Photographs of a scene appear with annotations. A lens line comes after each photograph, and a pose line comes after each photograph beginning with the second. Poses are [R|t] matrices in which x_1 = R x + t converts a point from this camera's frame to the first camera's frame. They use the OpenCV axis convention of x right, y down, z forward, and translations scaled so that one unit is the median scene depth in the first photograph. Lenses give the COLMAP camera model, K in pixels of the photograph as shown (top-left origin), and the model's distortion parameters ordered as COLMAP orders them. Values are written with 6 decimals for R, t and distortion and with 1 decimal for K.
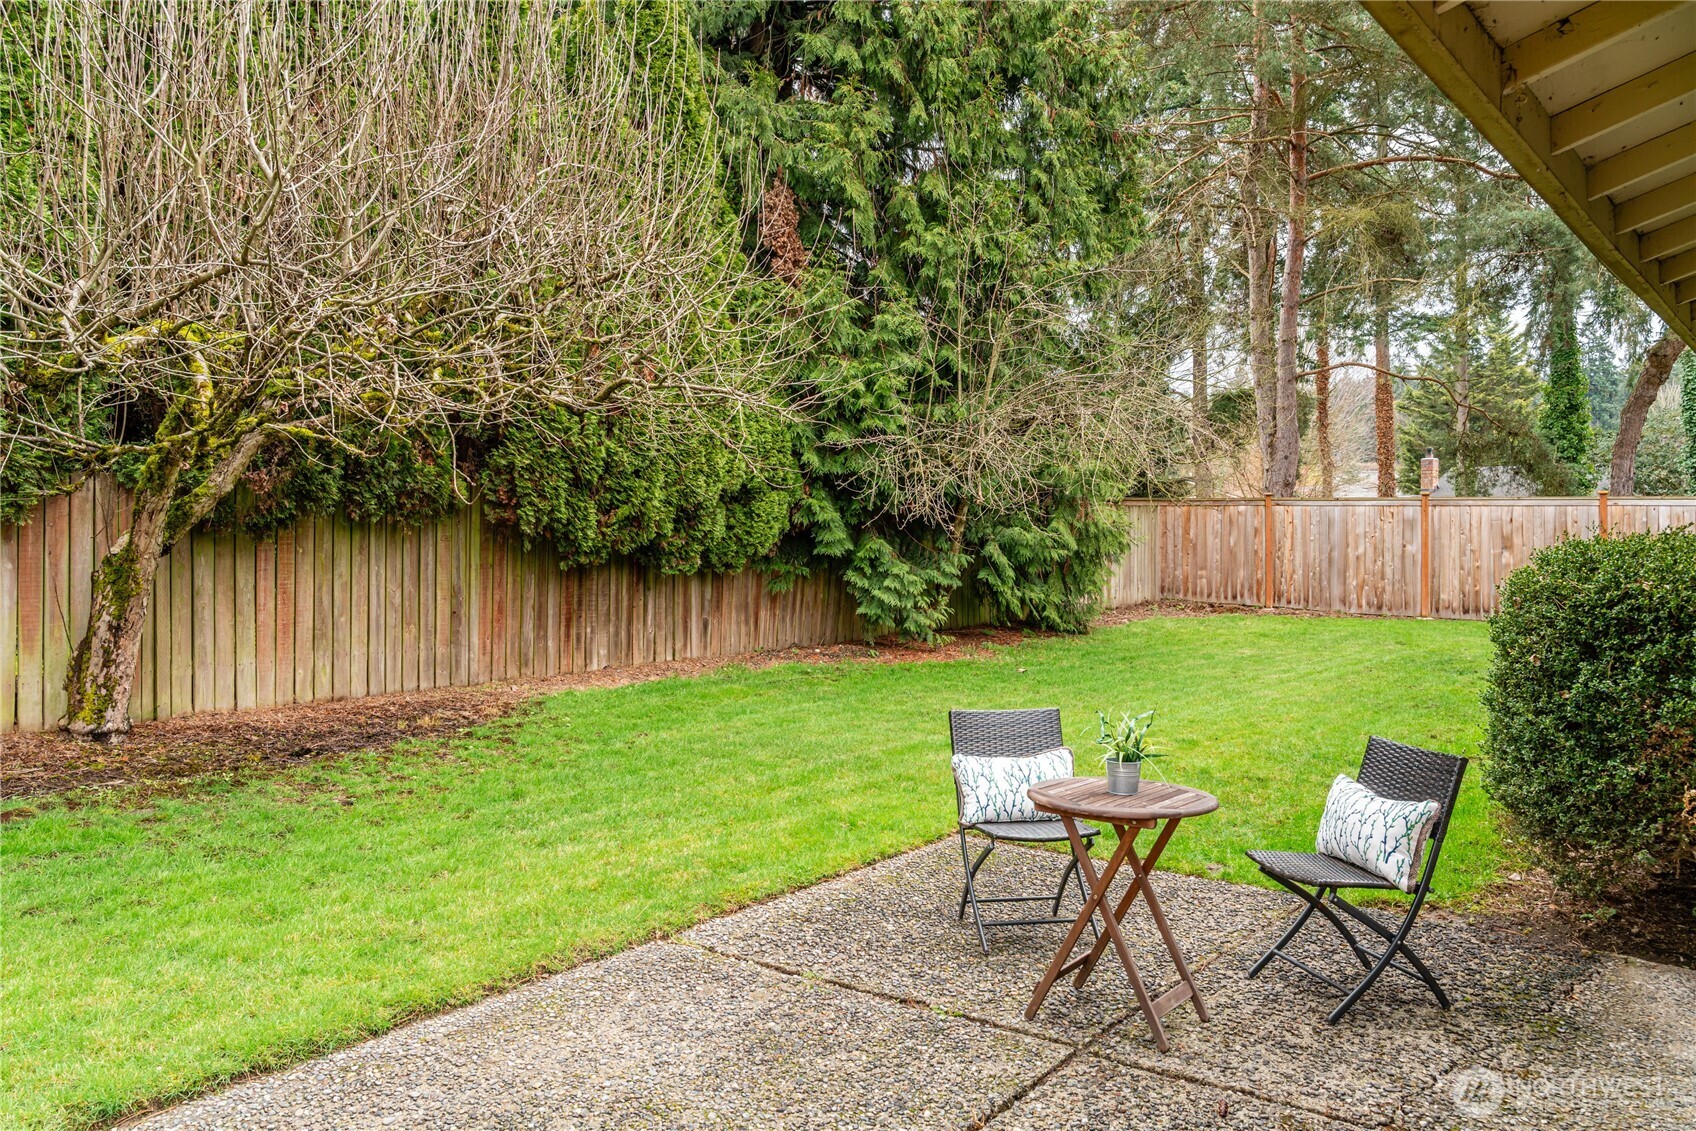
lens RADIAL K [[1270.4, 0, 848.6], [0, 1270.4, 567.7], [0, 0, 1]] dist [0.008374, 0.009343]
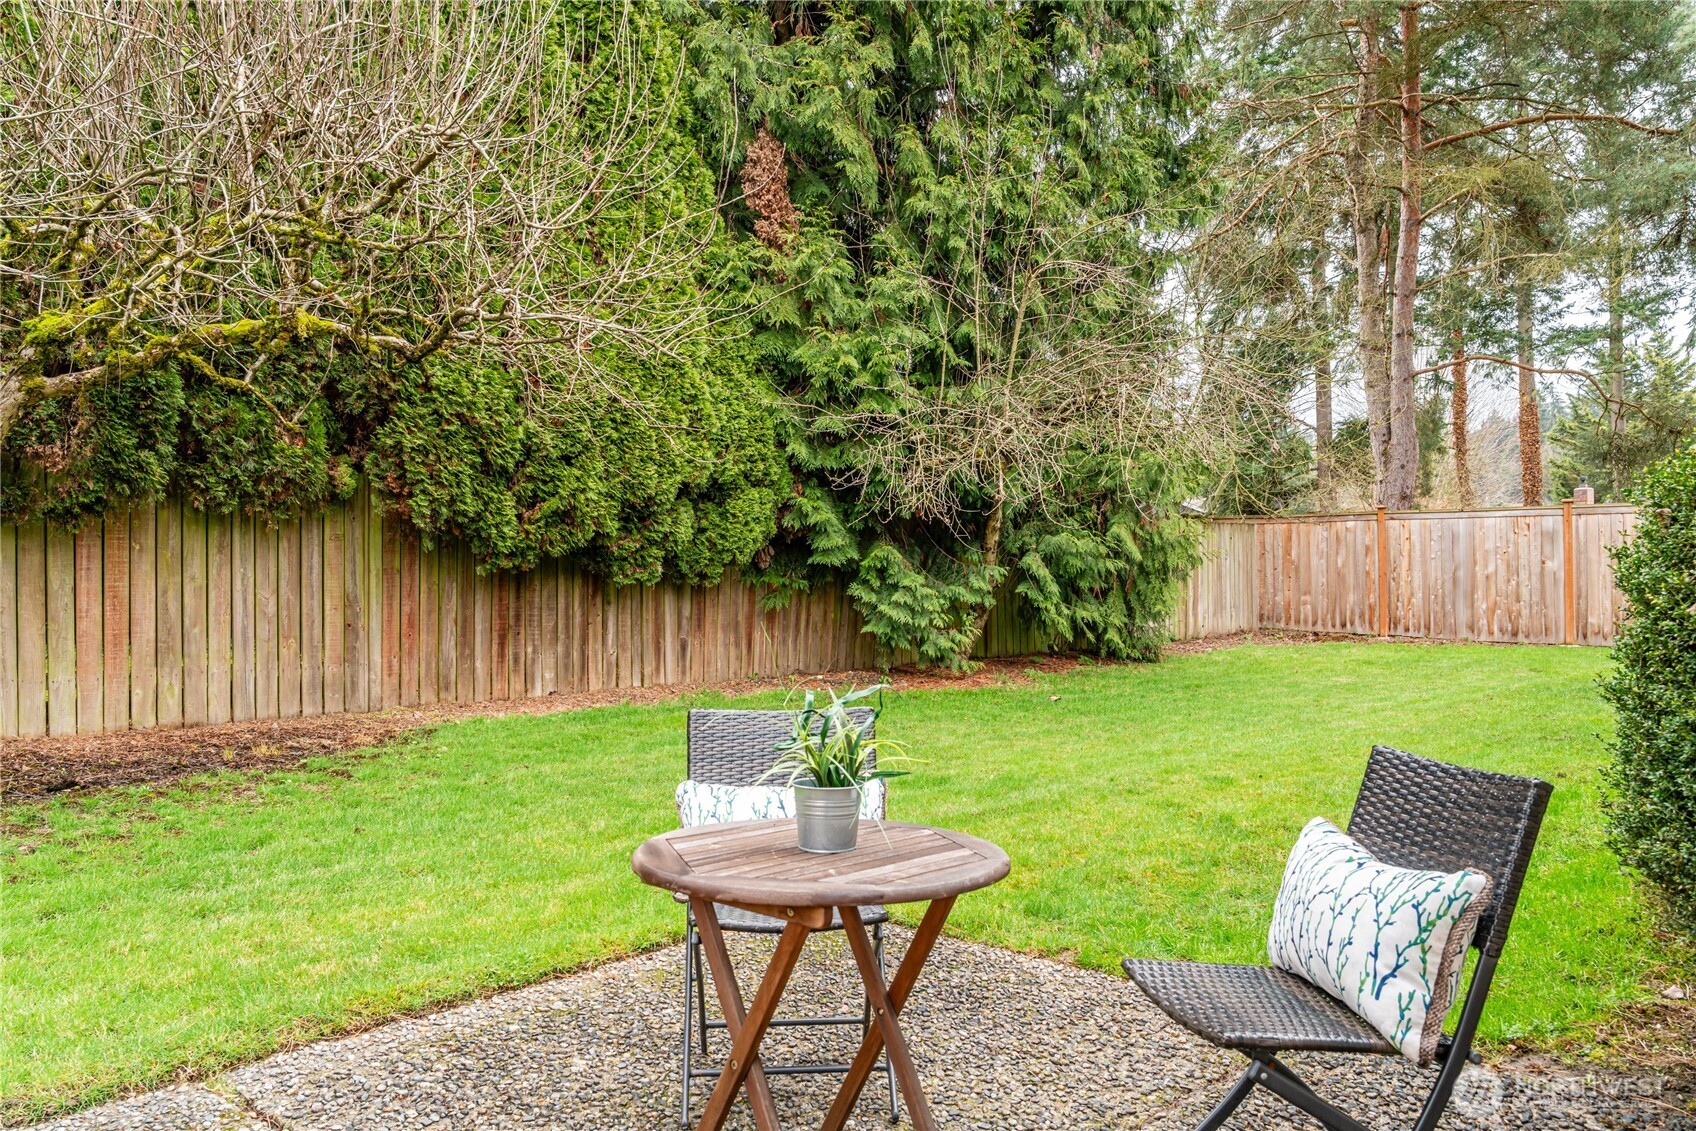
lens RADIAL K [[1270.4, 0, 840.4], [0, 1270.4, 595.8], [0, 0, 1]] dist [0.008374, 0.009343]
pose [[0.994736, -0.010100, -0.101973, 0.083781], [0.008486, 0.999832, -0.016246, 0.026248], [0.102120, 0.015295, 0.994655, 0.153239]]
